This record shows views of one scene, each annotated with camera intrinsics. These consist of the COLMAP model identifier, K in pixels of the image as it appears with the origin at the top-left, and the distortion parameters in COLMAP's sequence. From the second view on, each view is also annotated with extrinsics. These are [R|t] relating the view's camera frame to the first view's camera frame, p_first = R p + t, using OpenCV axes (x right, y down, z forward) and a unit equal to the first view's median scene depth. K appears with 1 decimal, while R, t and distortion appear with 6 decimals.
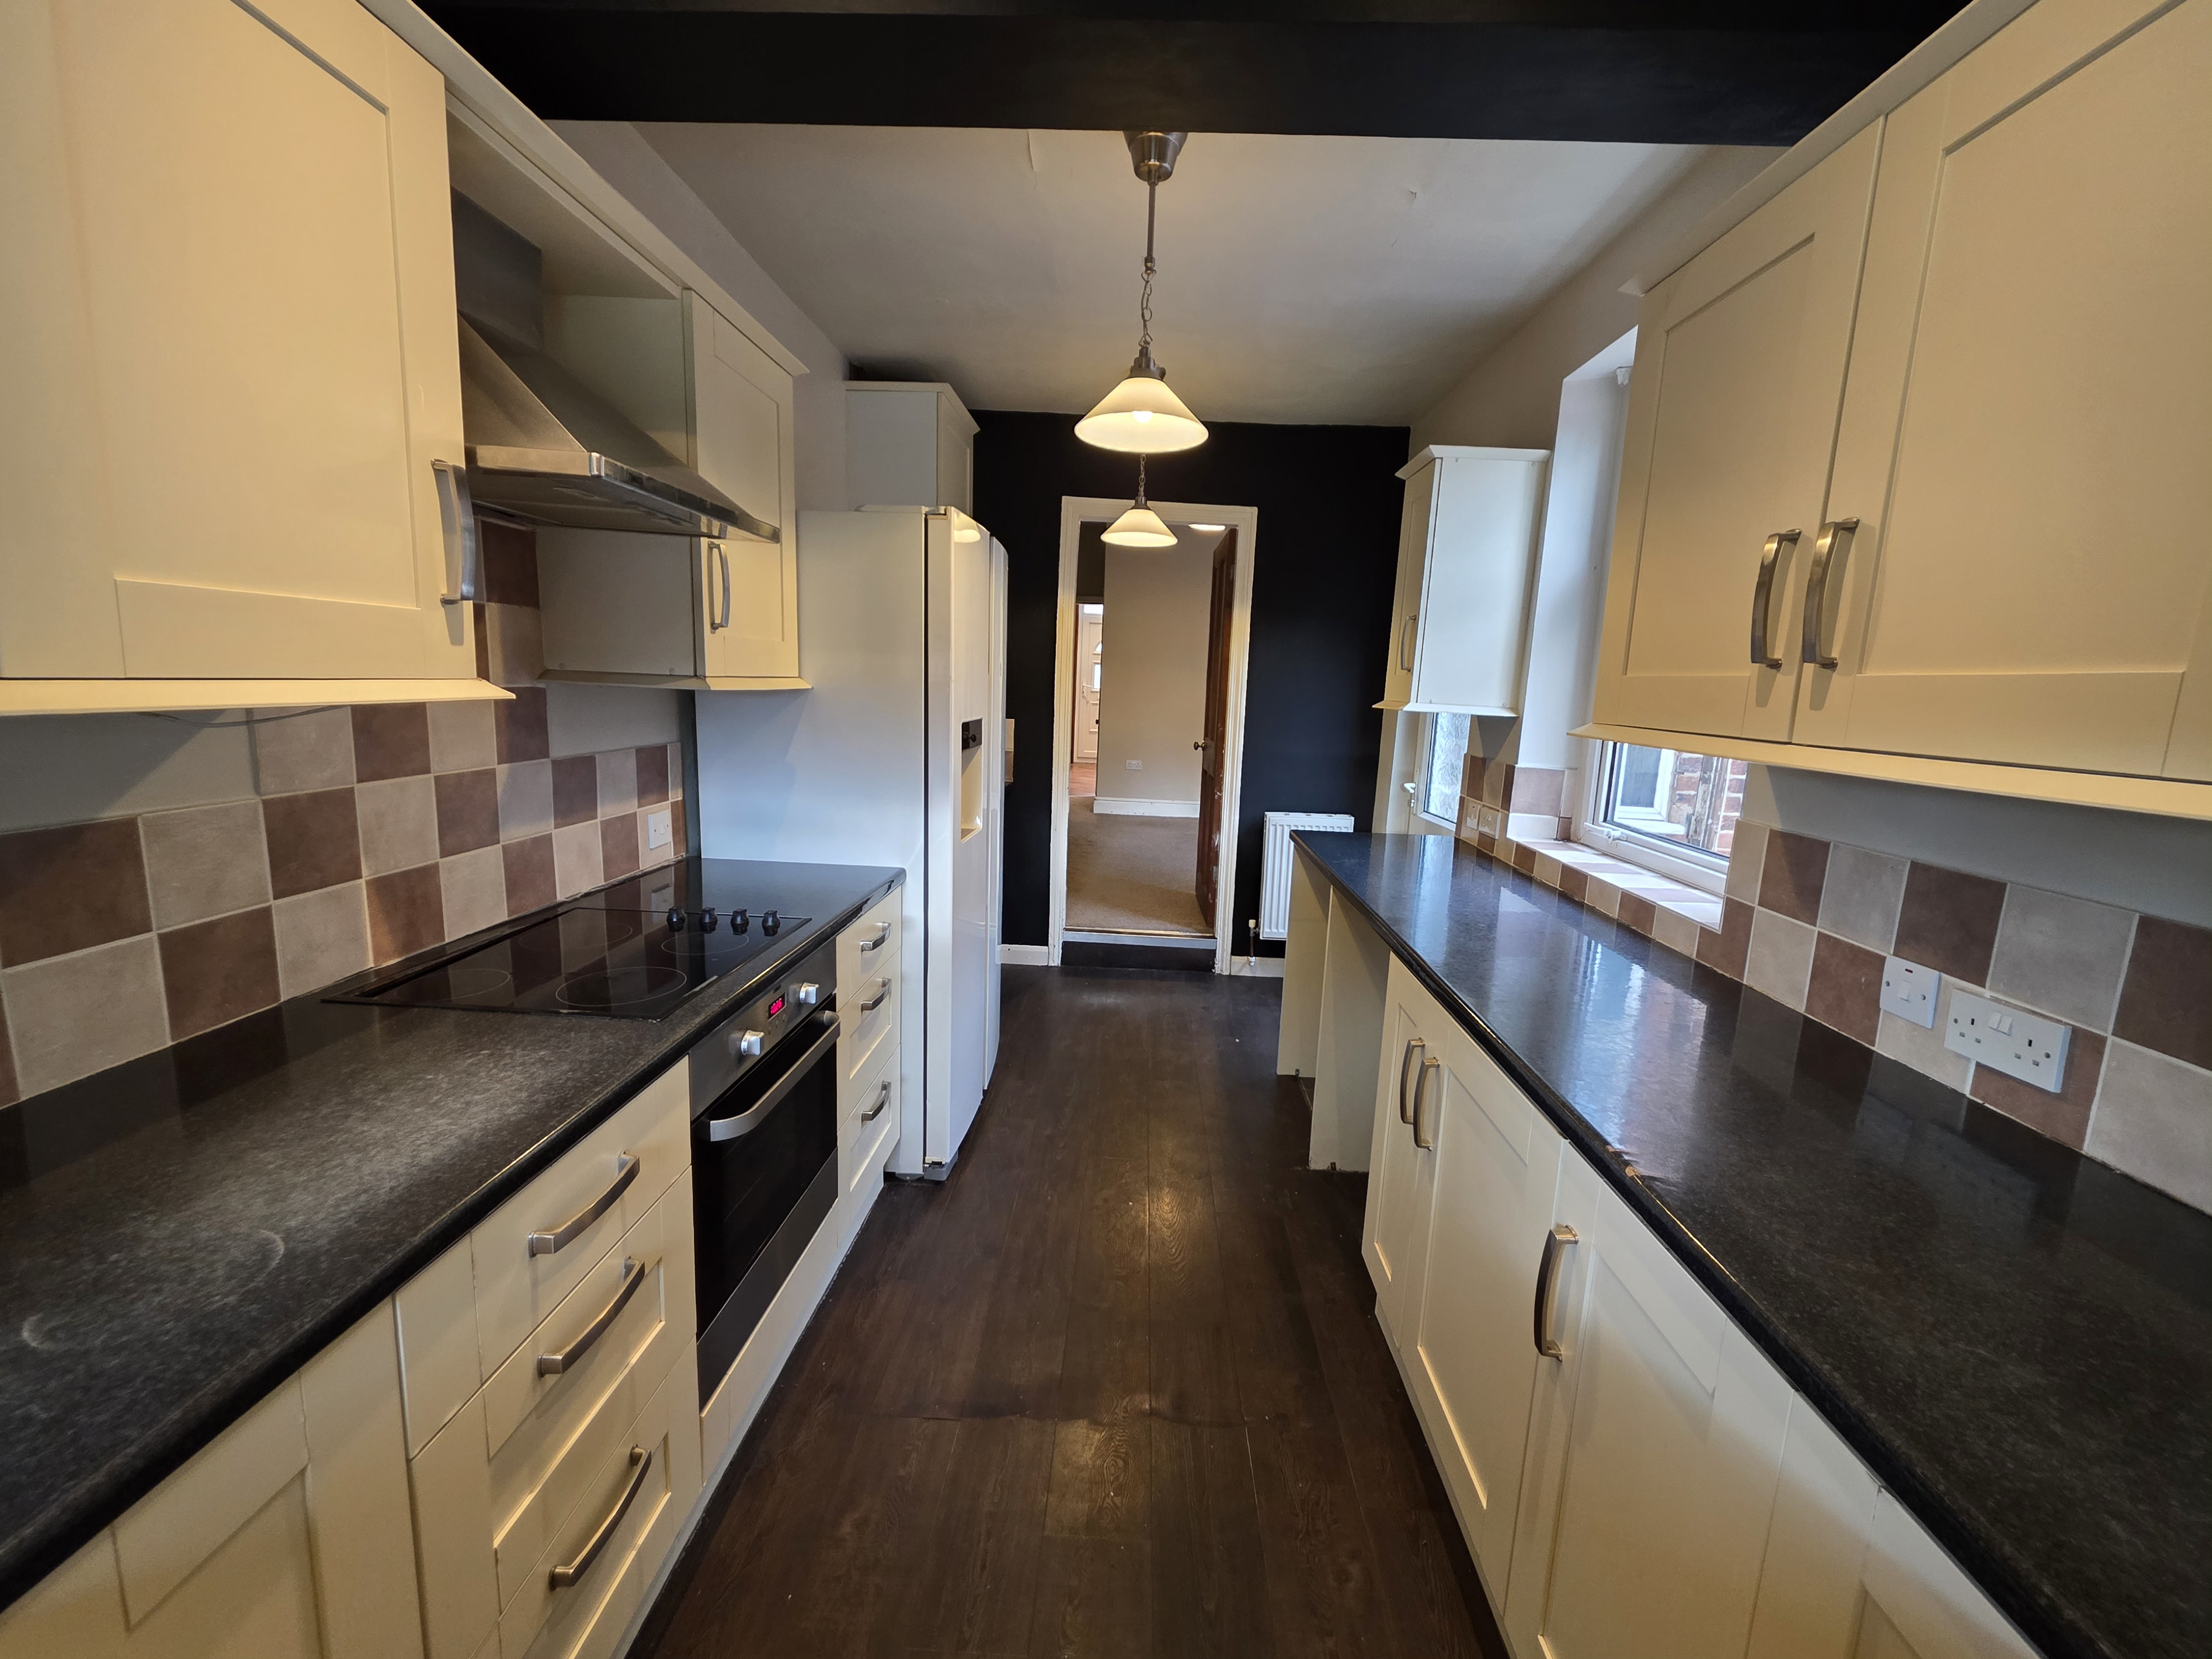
lens RADIAL K [[876.9, 0, 1103.3], [0, 876.9, 819.4], [0, 0, 1]] dist [-0.001674, -0.000179]
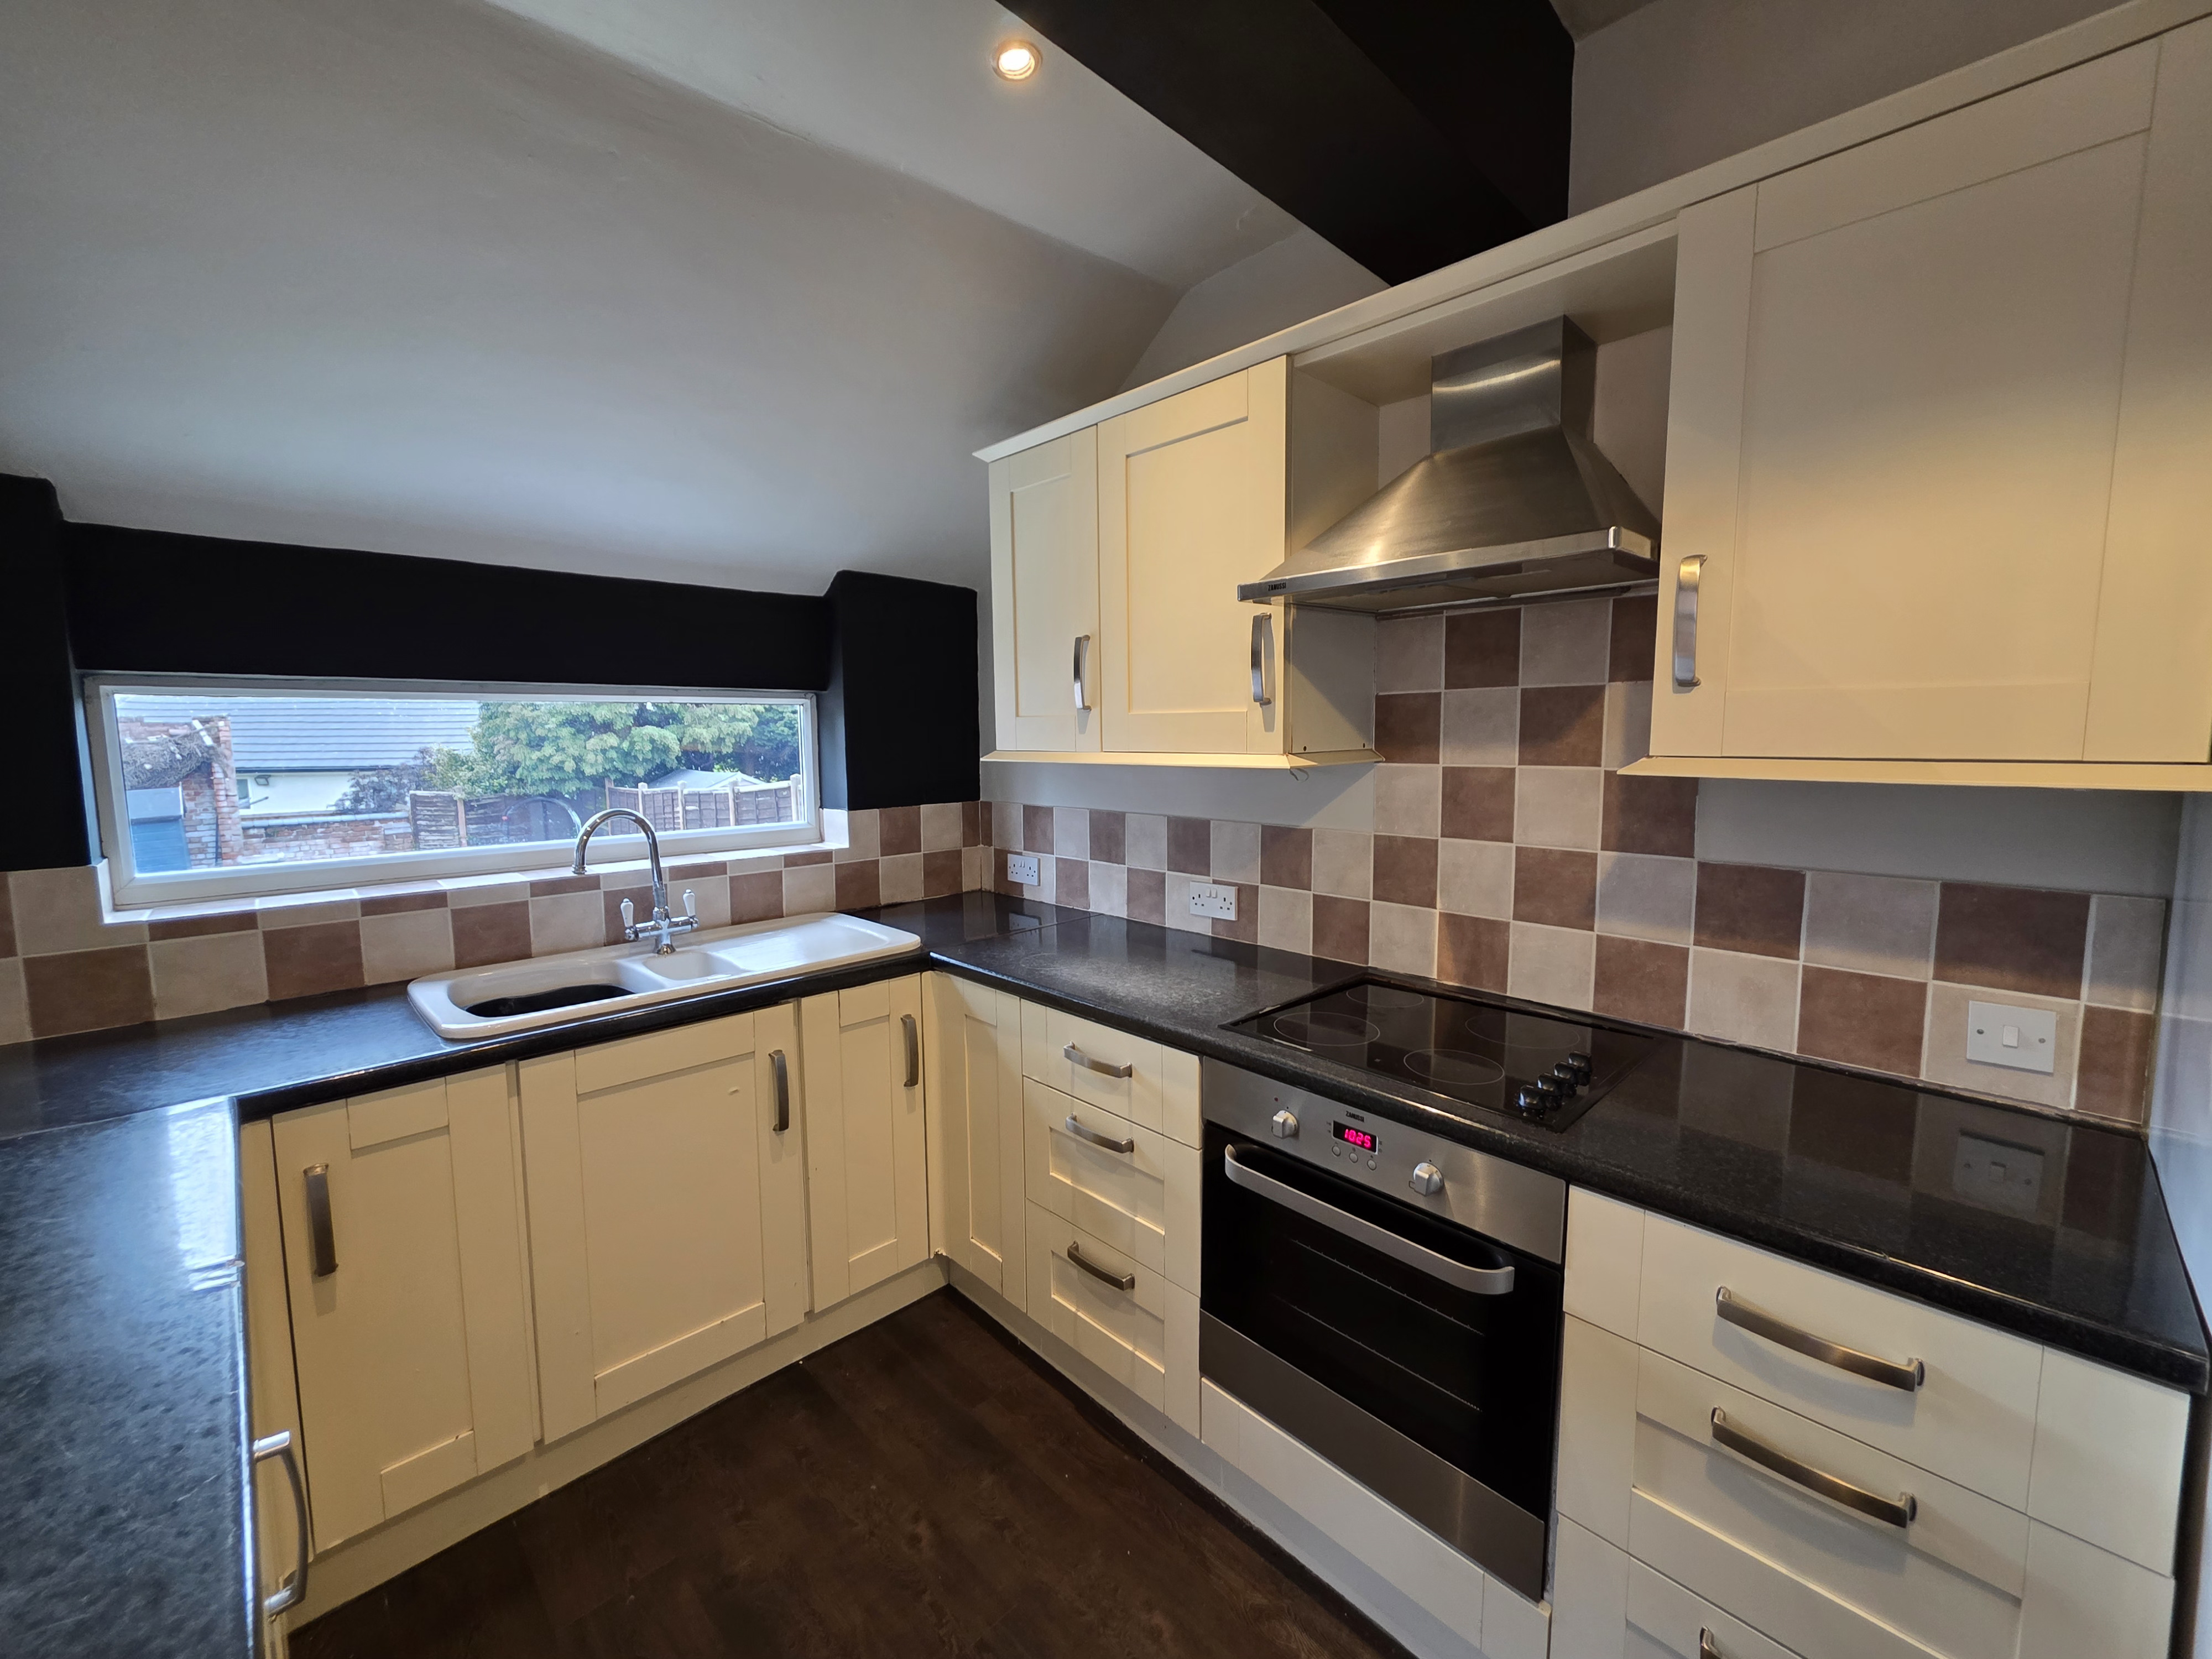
lens RADIAL K [[876.9, 0, 1103.3], [0, 876.9, 819.4], [0, 0, 1]] dist [-0.001674, -0.000179]
pose [[-0.680870, 0.035115, -0.731562, 0.420674], [-0.136727, 0.975197, 0.174062, -0.210108], [0.719529, 0.218537, -0.659181, 1.386886]]
